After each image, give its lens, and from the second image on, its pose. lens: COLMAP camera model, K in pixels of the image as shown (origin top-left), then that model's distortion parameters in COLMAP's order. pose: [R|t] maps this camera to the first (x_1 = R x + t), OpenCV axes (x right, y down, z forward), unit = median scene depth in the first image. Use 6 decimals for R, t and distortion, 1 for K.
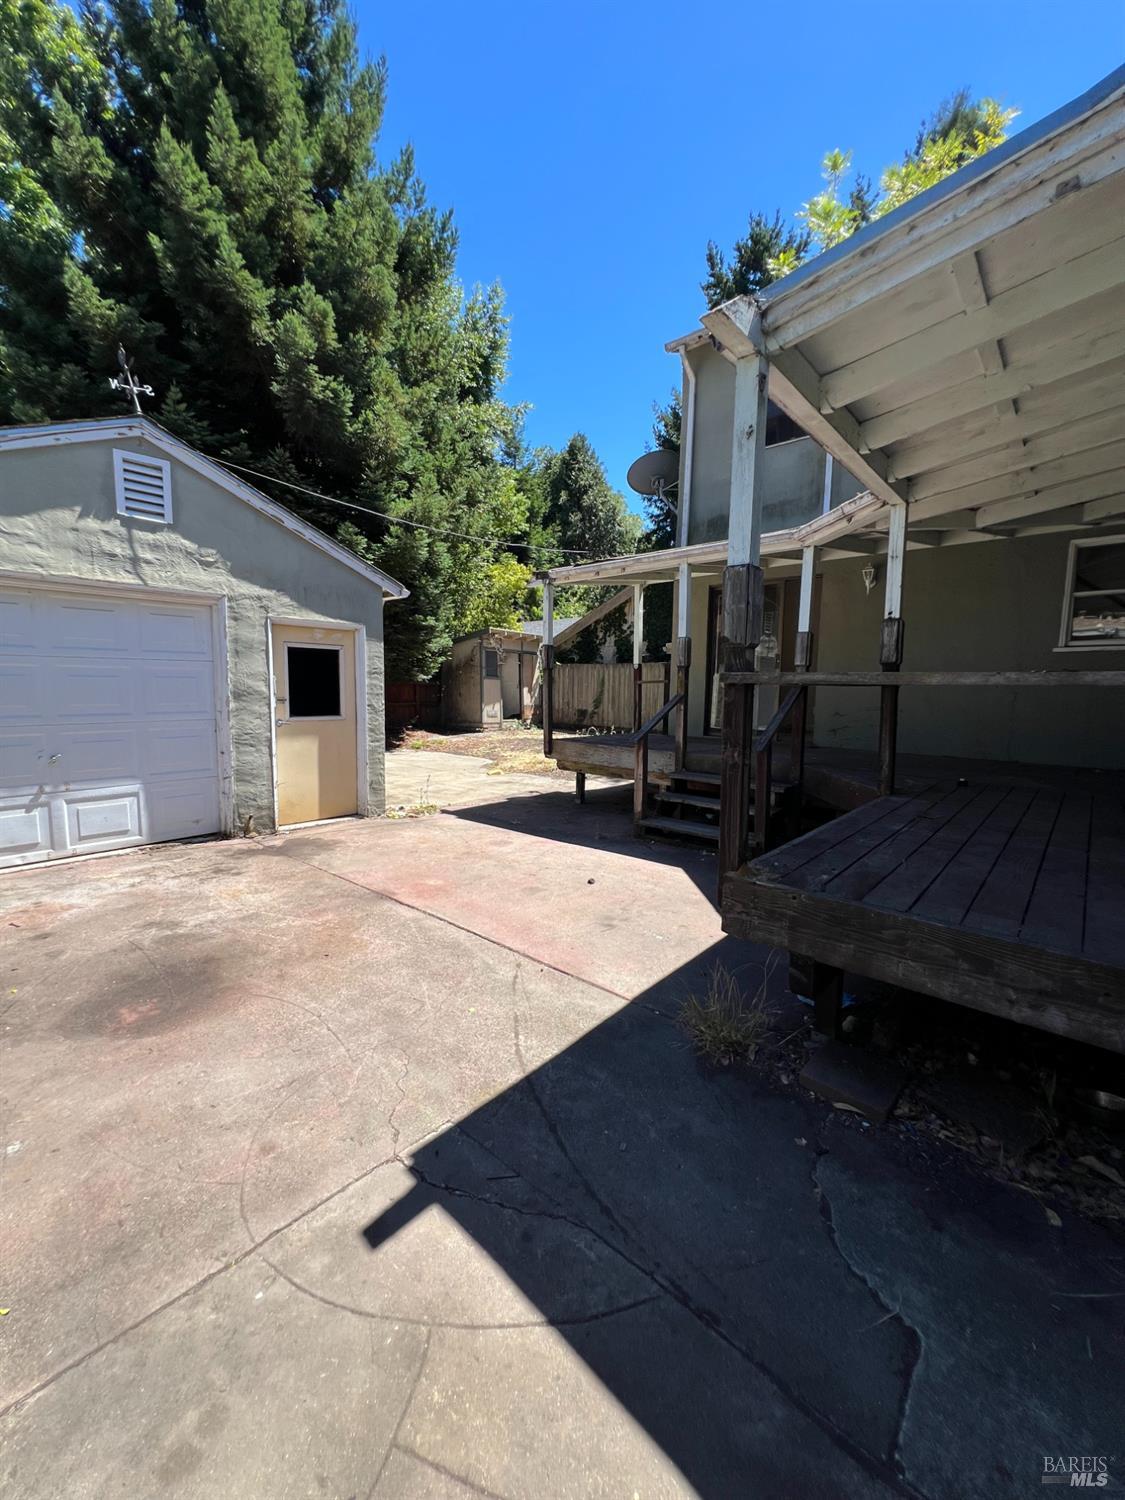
lens RADIAL K [[597.6, 0, 559.2], [0, 597.6, 751.7], [0, 0, 1]] dist [-0.001418, -0.000718]
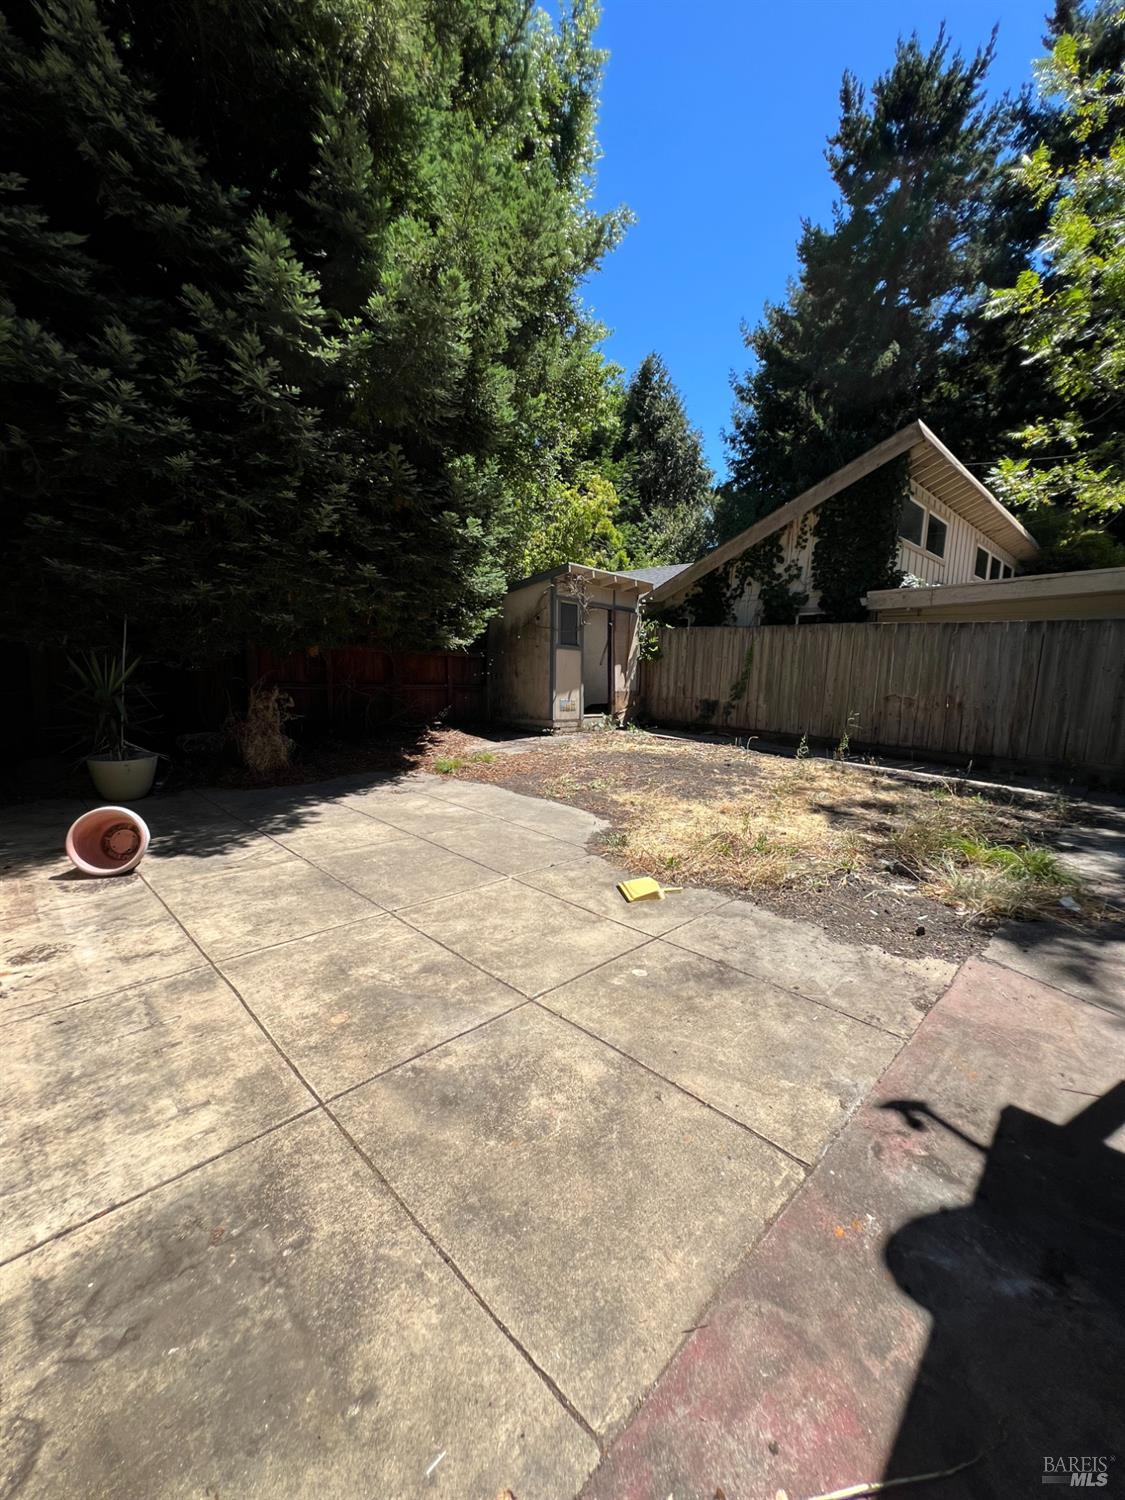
lens RADIAL K [[597.6, 0, 564.1], [0, 597.6, 749.5], [0, 0, 1]] dist [-0.001418, -0.000718]
pose [[0.998381, 0.020270, -0.053144, -0.078137], [-0.018484, 0.999255, 0.033875, -0.036732], [0.053791, -0.032838, 0.998012, 0.358428]]
